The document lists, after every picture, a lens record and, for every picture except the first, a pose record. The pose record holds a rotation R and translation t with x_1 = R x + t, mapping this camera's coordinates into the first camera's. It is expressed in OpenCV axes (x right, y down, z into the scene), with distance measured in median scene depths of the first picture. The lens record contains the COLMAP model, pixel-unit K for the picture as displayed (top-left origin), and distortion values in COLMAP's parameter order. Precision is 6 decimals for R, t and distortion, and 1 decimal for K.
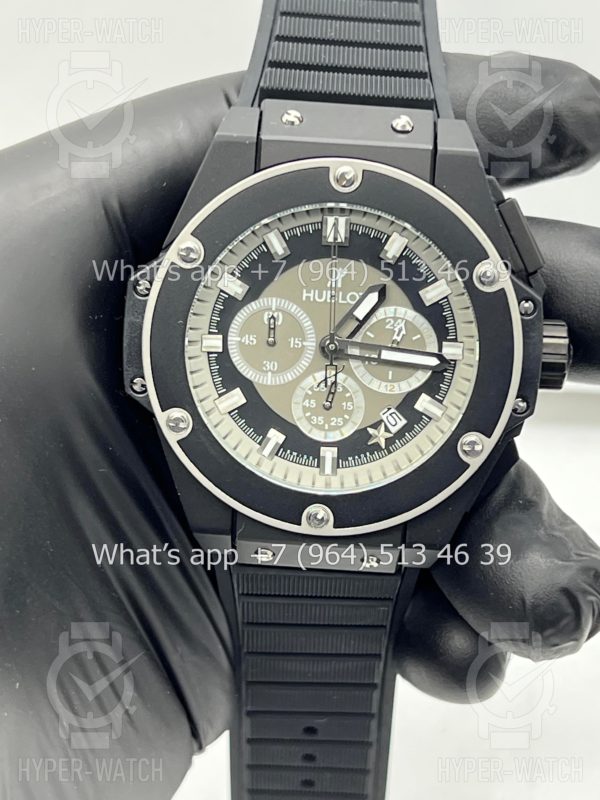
lens RADIAL K [[1922.1, 0, 300.6], [0, 1922.1, 398.7], [0, 0, 1]] dist [0.201239, 0.000000]
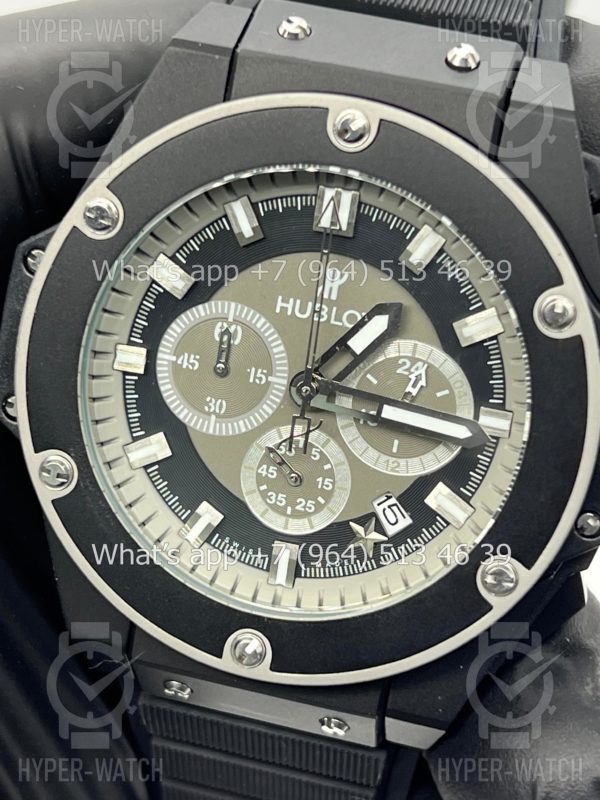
lens RADIAL K [[1922.1, 0, 303.0], [0, 1922.1, 397.3], [0, 0, 1]] dist [0.201239, 0.000000]
pose [[0.980022, 0.138437, -0.142799, 0.106374], [-0.137929, 0.990350, 0.013498, -0.032917], [0.143290, 0.006468, 0.989660, 0.362675]]
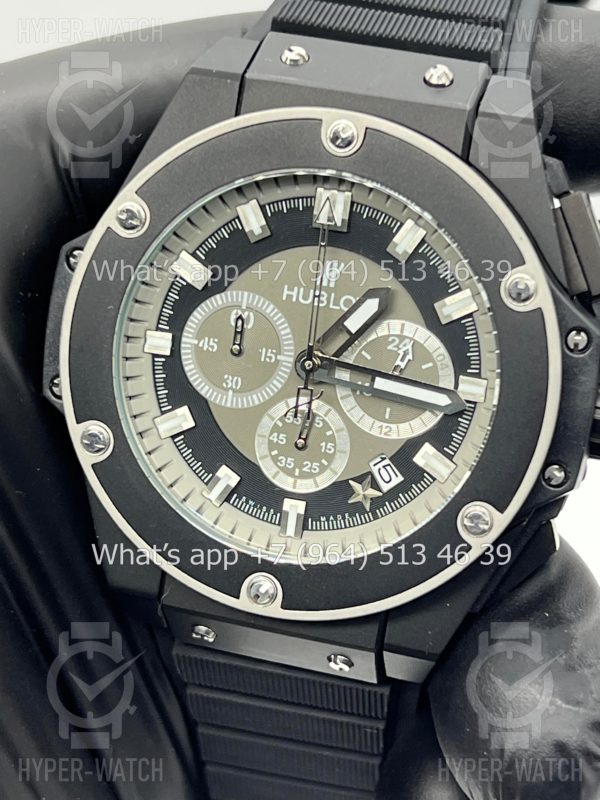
lens RADIAL K [[1922.1, 0, 299.0], [0, 1922.1, 396.8], [0, 0, 1]] dist [0.201239, 0.000000]
pose [[0.974981, 0.115782, -0.189755, 0.153826], [-0.125055, 0.991437, -0.037606, 0.013700], [0.183776, 0.060395, 0.981111, 0.269849]]
